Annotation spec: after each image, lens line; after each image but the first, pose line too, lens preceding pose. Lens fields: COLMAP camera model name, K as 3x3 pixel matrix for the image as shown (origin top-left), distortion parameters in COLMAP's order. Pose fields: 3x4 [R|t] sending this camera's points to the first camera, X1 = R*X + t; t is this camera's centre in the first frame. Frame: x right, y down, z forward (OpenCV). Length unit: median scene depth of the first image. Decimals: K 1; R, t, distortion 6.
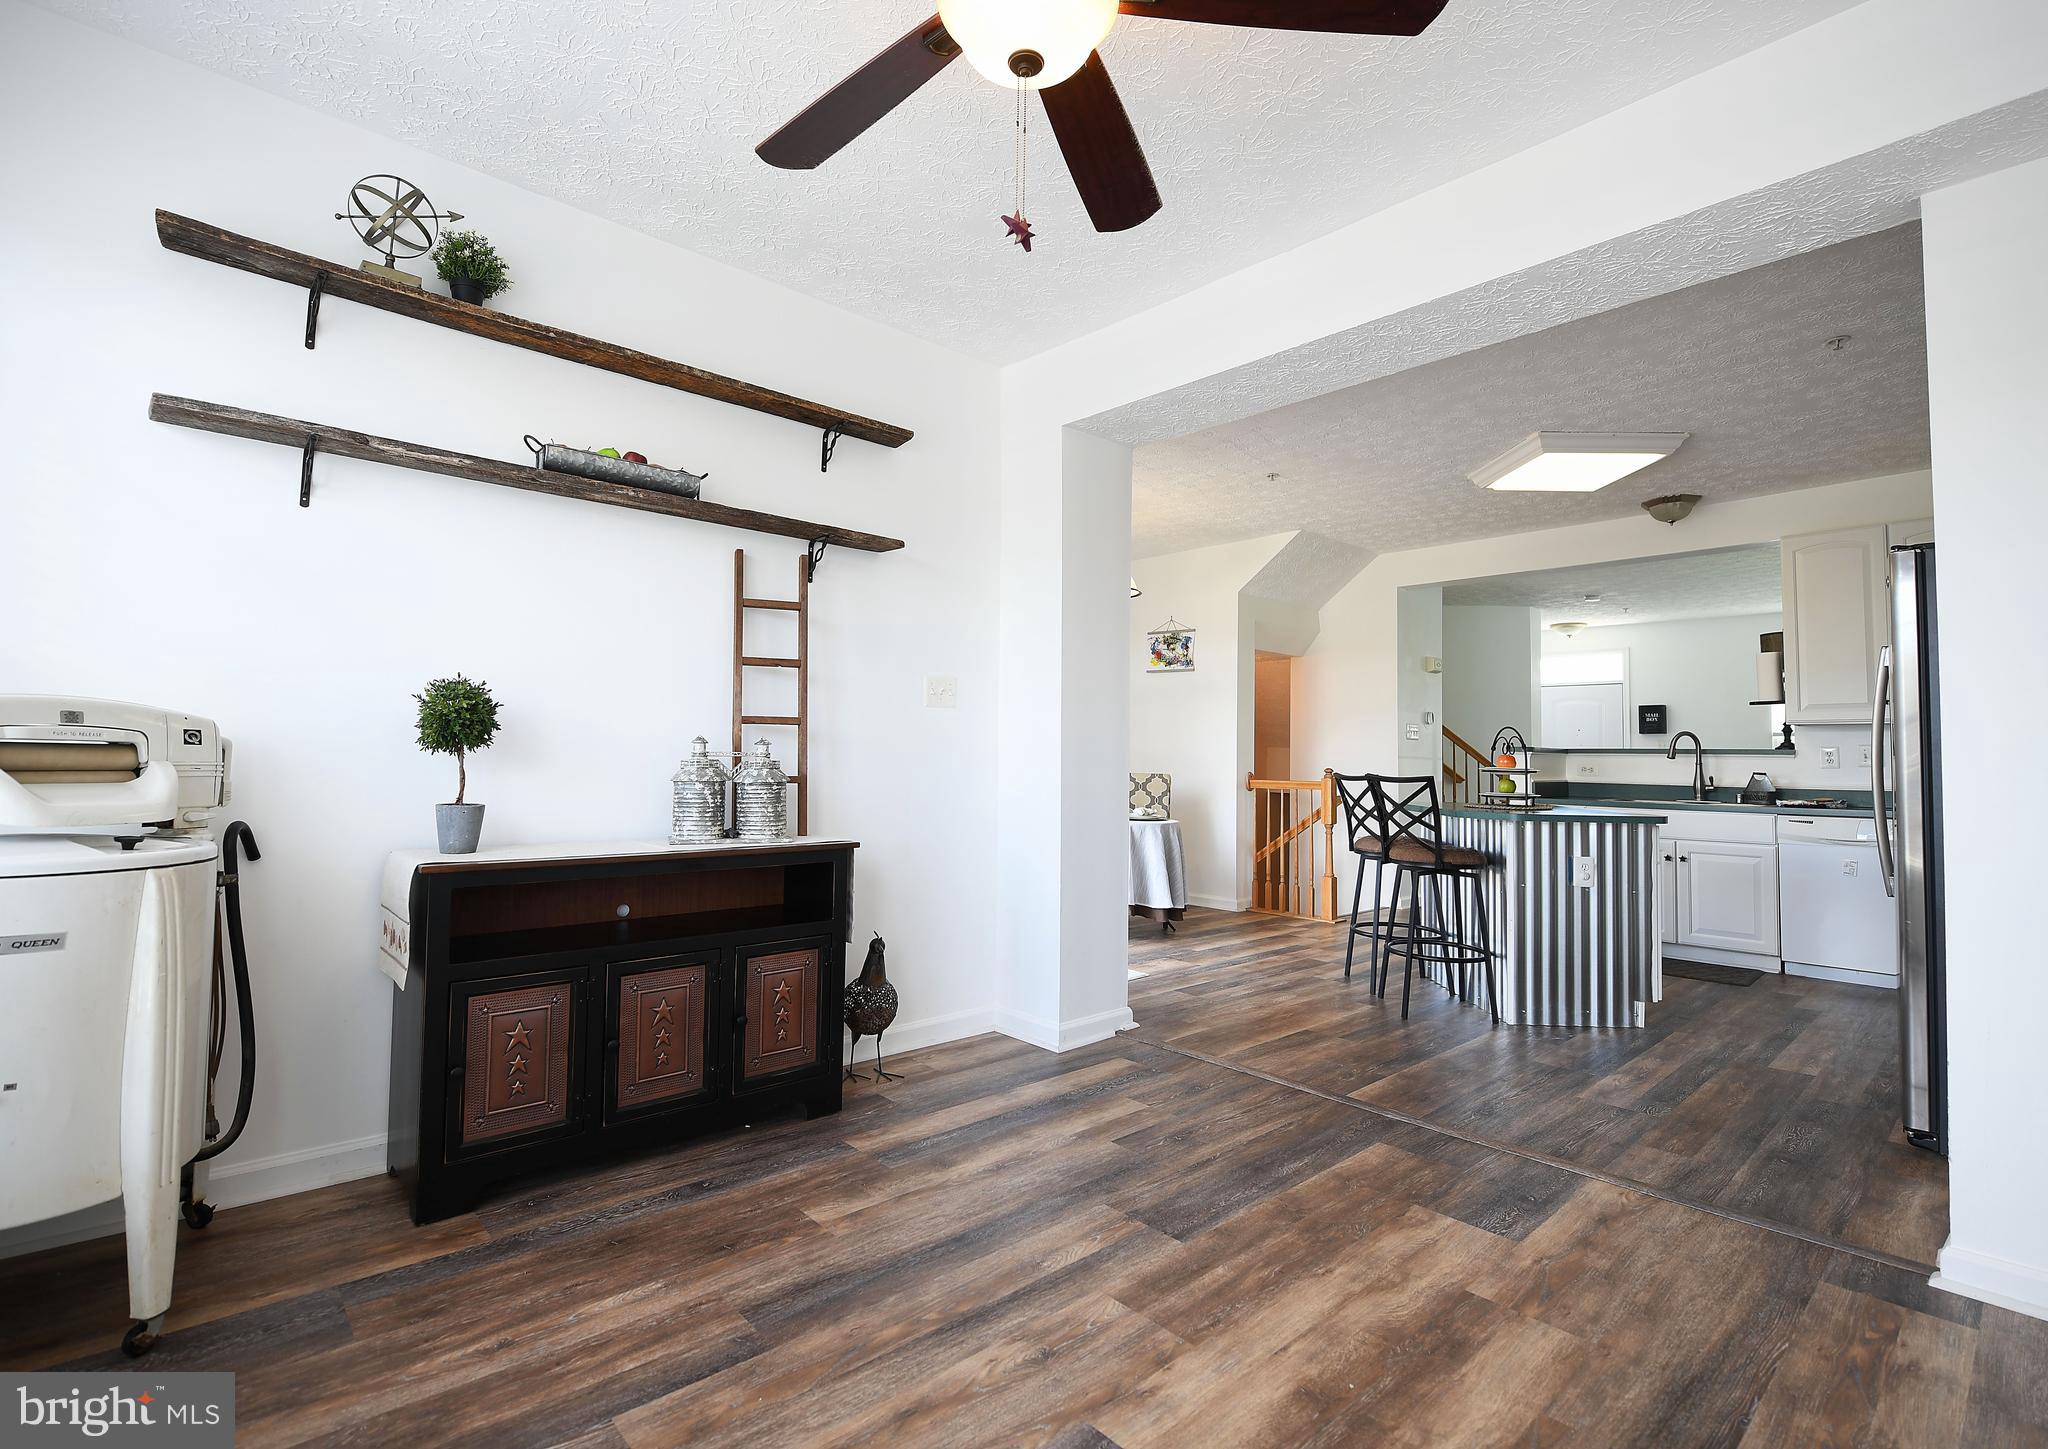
lens RADIAL K [[974.8, 0, 980.3], [0, 974.8, 708.3], [0, 0, 1]] dist [-0.013176, -0.001217]
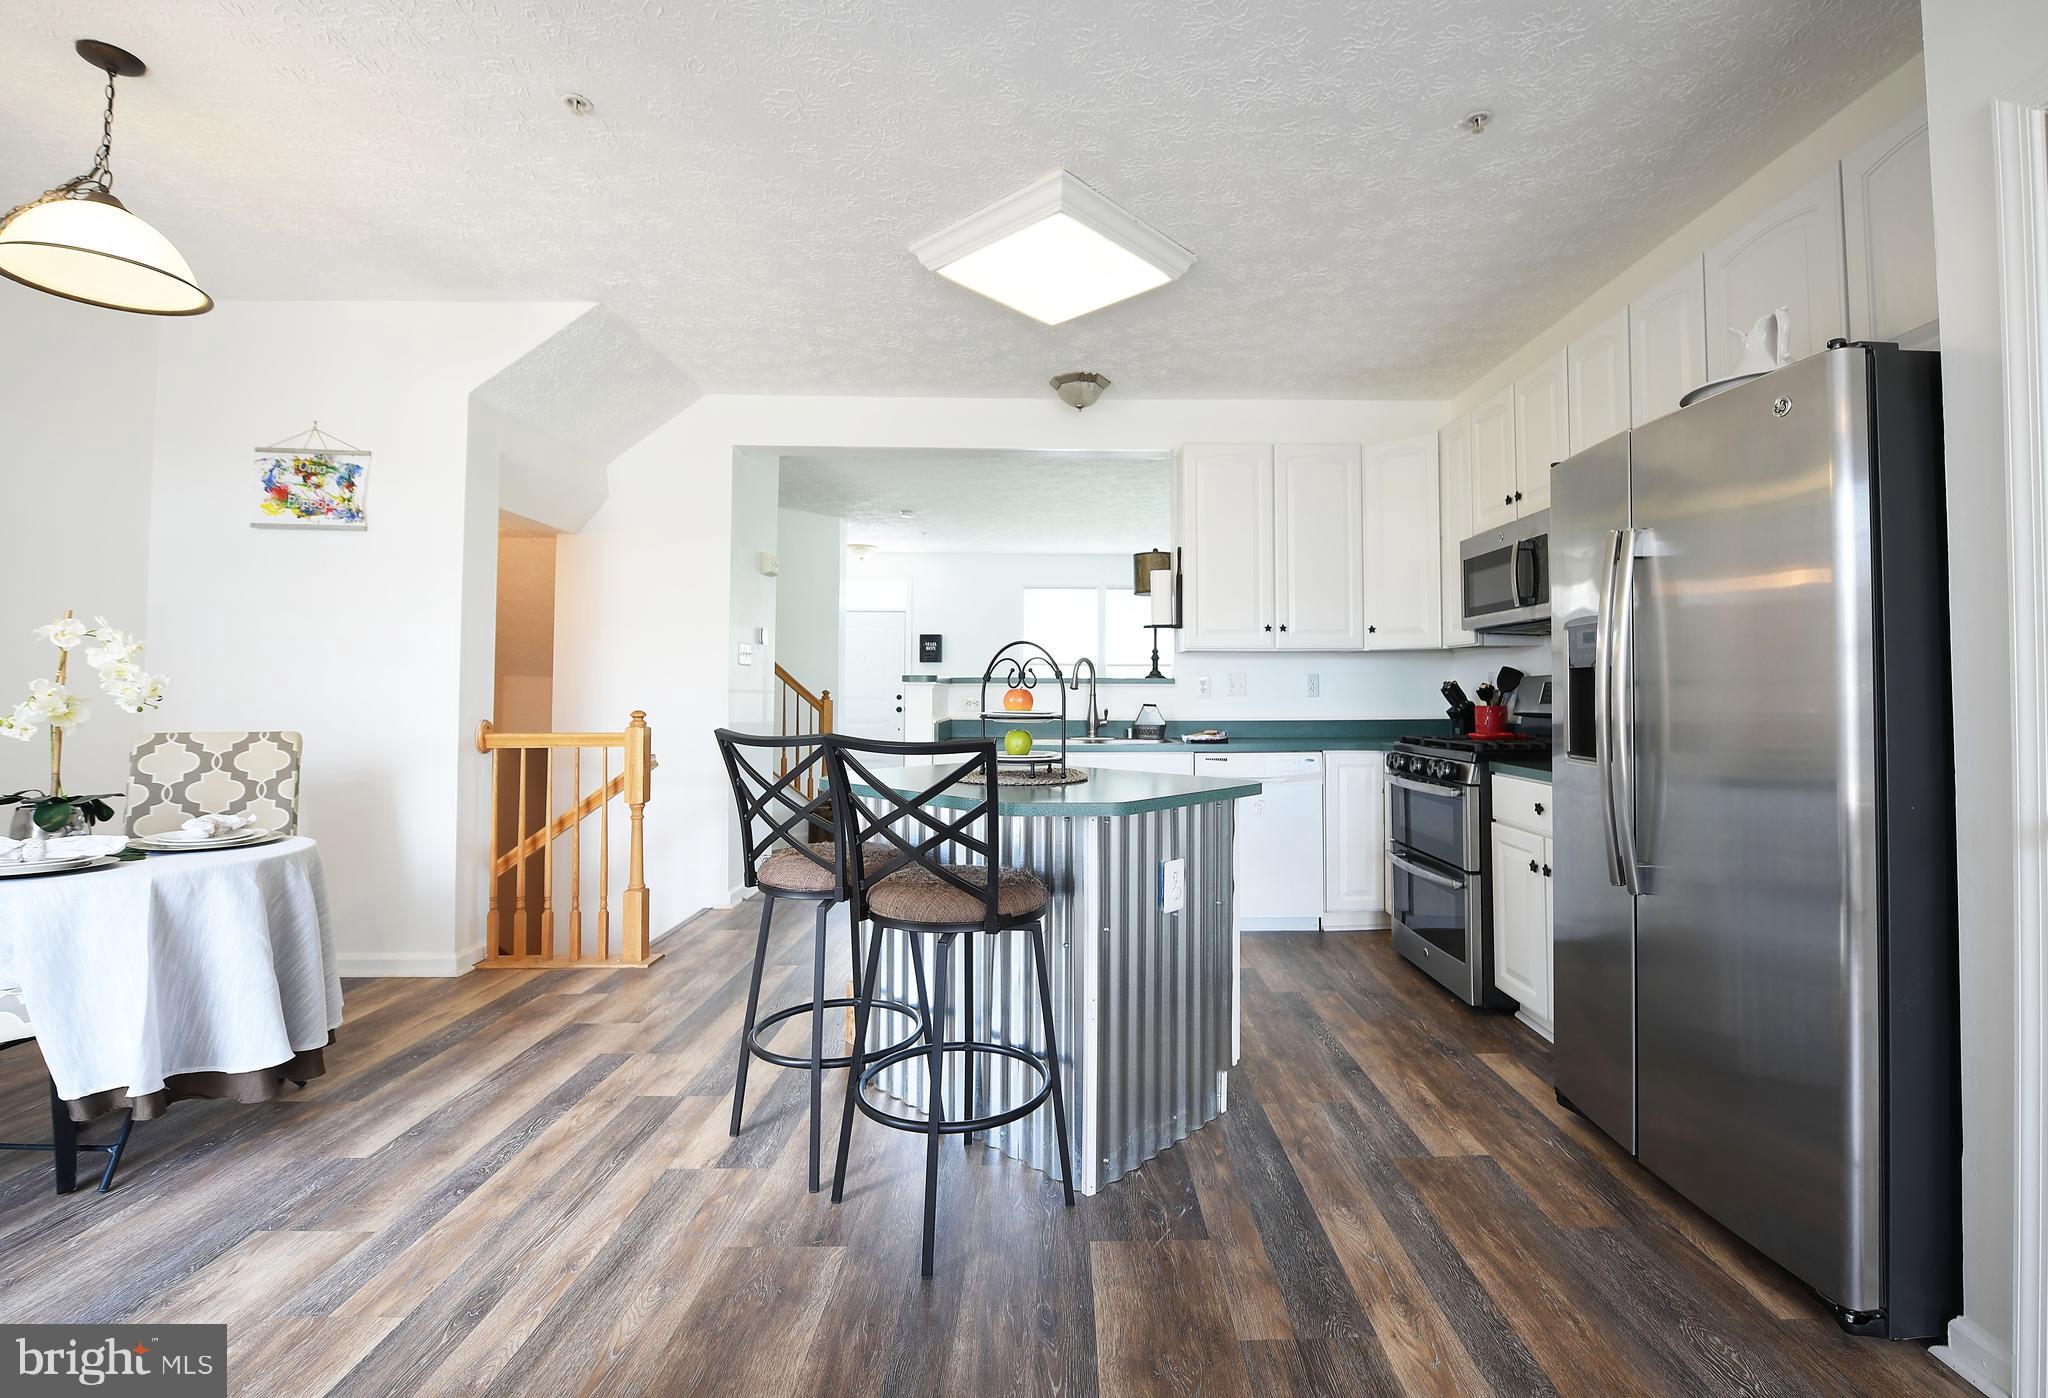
lens RADIAL K [[901.3, 0, 1091.4], [0, 901.3, 668.1], [0, 0, 1]] dist [-0.013259, -0.002168]
pose [[0.626276, 0.005954, 0.779579, 0.113039], [-0.030896, 0.999375, 0.017187, 0.019473], [-0.778989, -0.034850, 0.626068, 0.494190]]
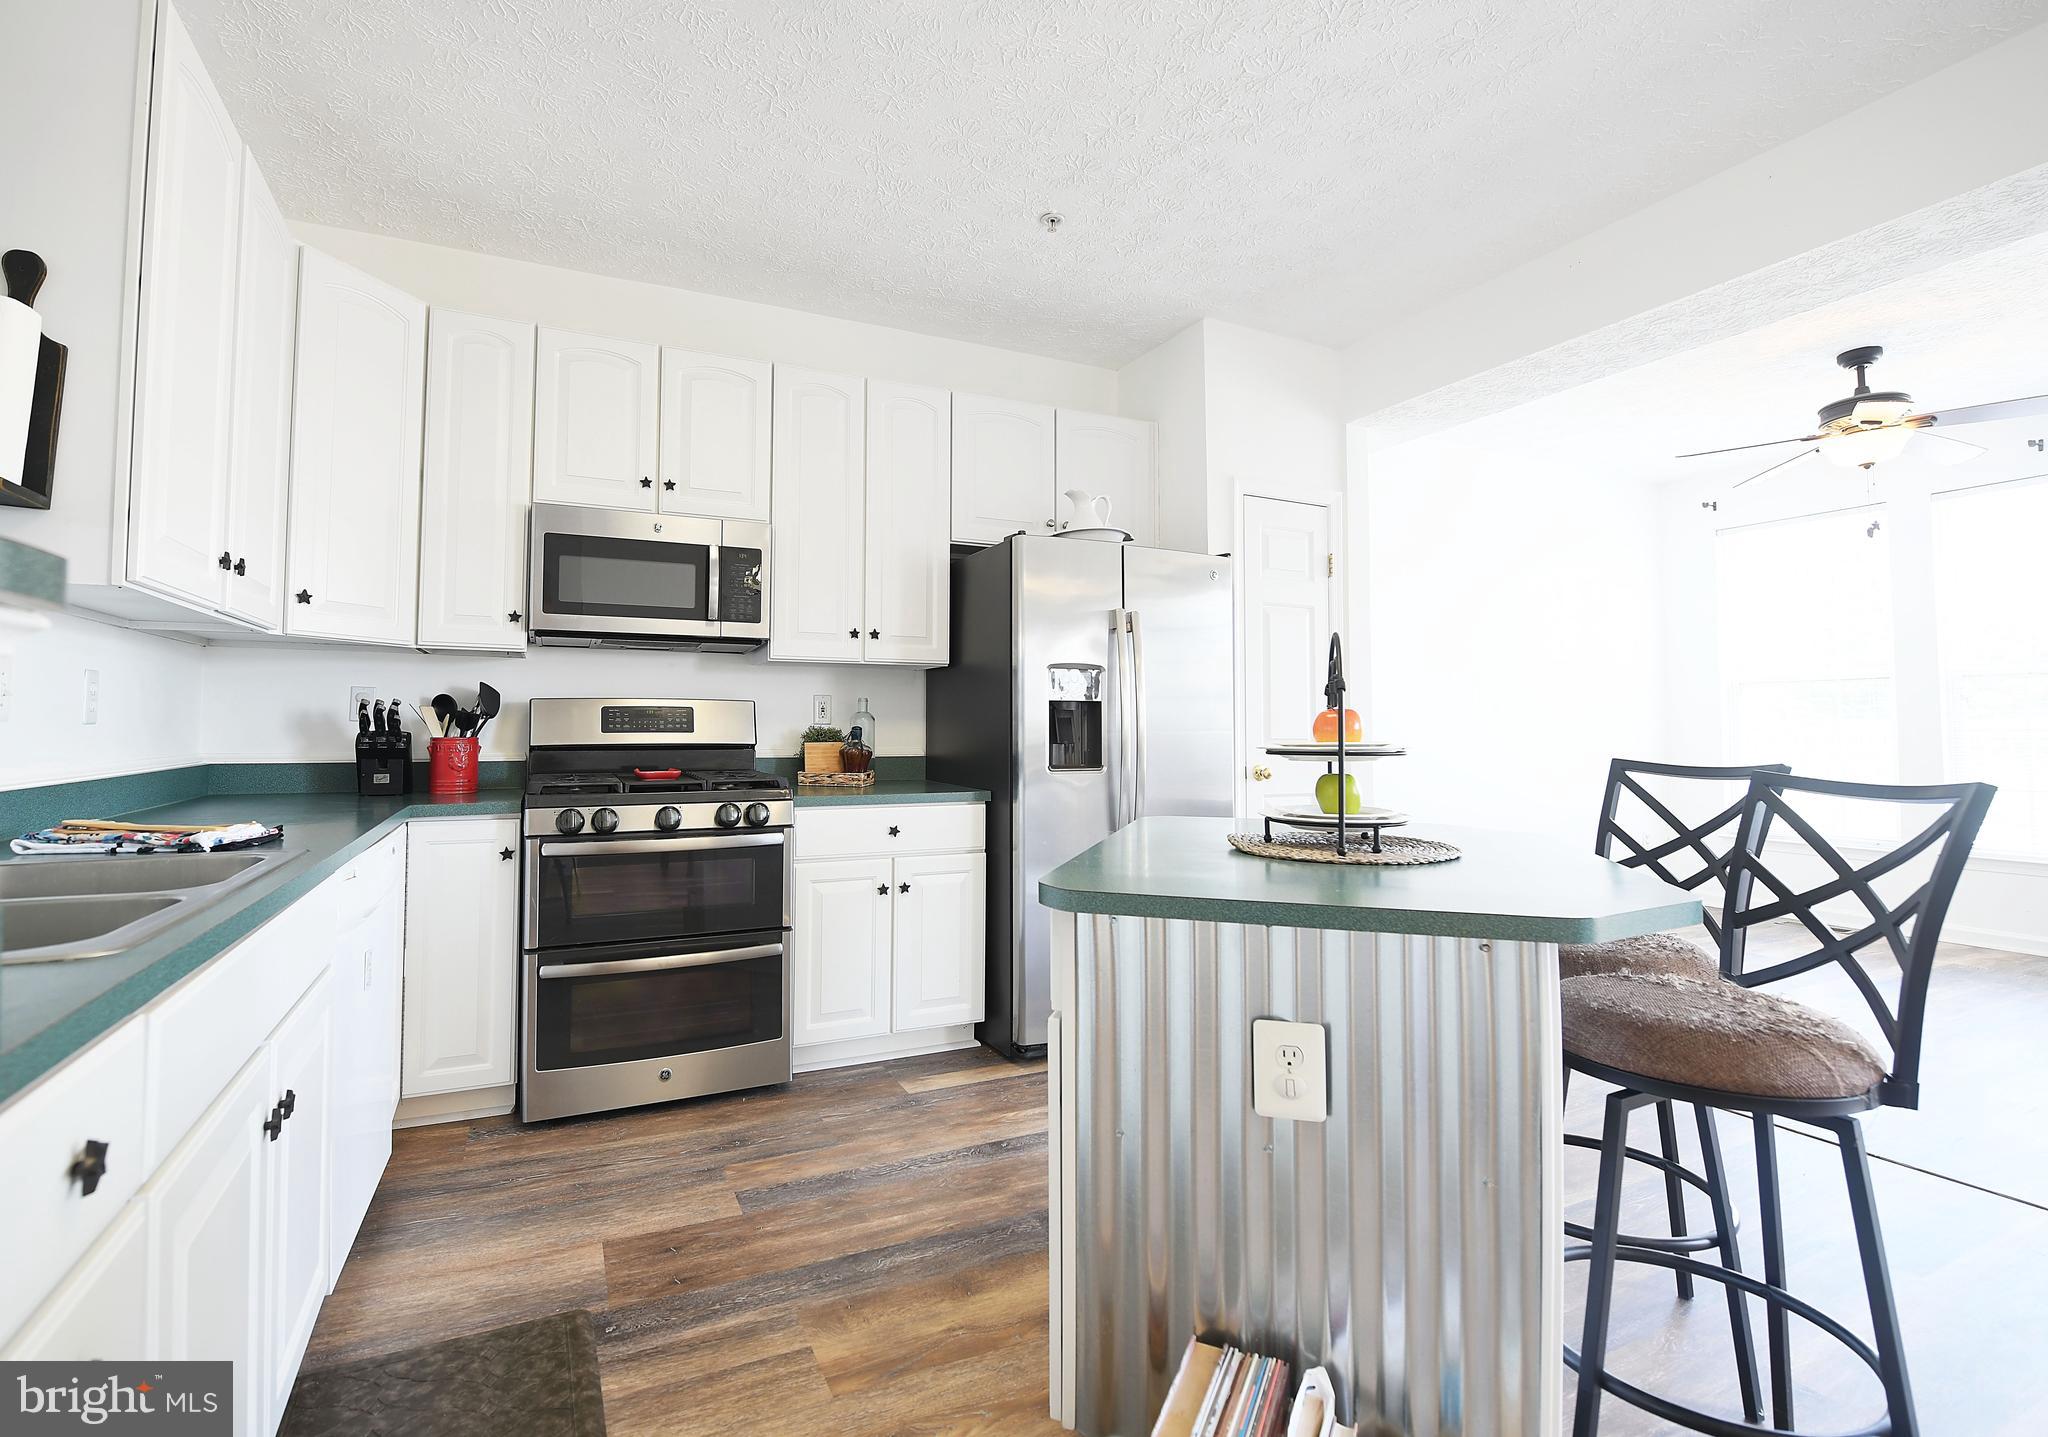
lens RADIAL K [[917.6, 0, 957.6], [0, 917.6, 690.0], [0, 0, 1]] dist [-0.012406, -0.002169]
pose [[-0.956009, -0.003507, 0.293317, 0.458208], [-0.030158, 0.995805, -0.086387, 0.061039], [-0.291783, -0.091432, -0.952104, 1.092828]]
